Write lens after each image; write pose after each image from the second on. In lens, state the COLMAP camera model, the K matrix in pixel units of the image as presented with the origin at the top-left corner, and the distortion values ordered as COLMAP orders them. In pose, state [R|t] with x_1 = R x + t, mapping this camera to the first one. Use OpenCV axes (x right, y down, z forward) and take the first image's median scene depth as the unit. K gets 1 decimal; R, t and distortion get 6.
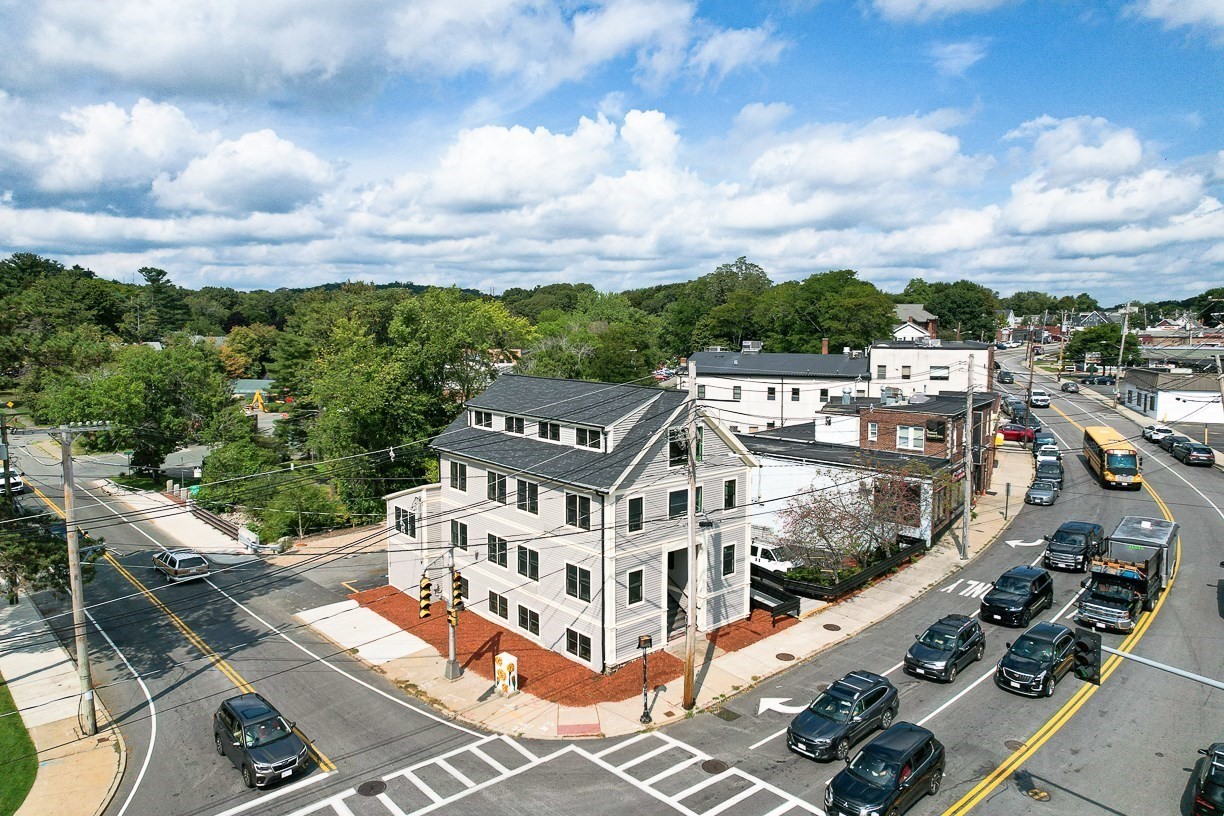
lens RADIAL K [[807.4, 0, 612.0], [0, 807.4, 408.0], [0, 0, 1]] dist [-0.054565, 0.057445]
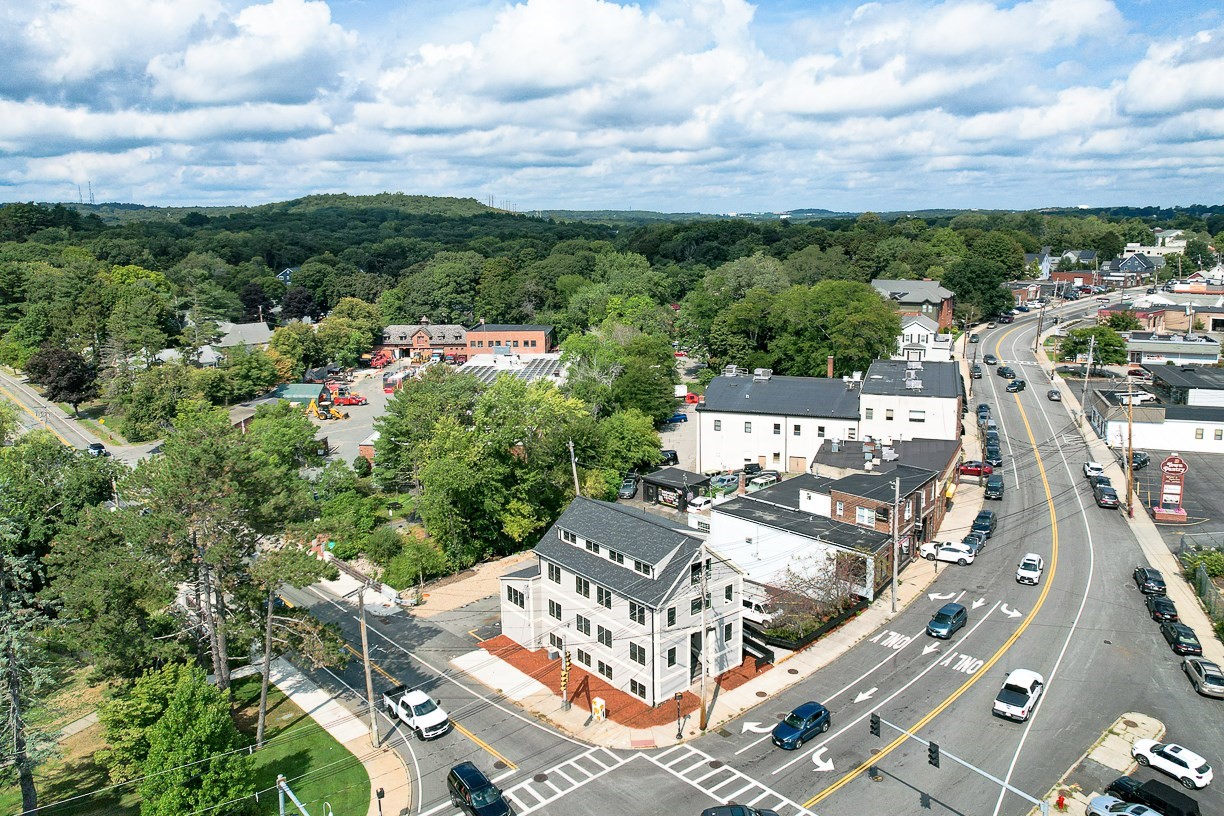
lens RADIAL K [[912.7, 0, 608.9], [0, 912.7, 386.2], [0, 0, 1]] dist [-0.038905, 0.001627]
pose [[0.999719, -0.015113, -0.018243, -0.053421], [0.016500, 0.996785, 0.078411, -0.447228], [0.016999, -0.078690, 0.996754, -0.778892]]
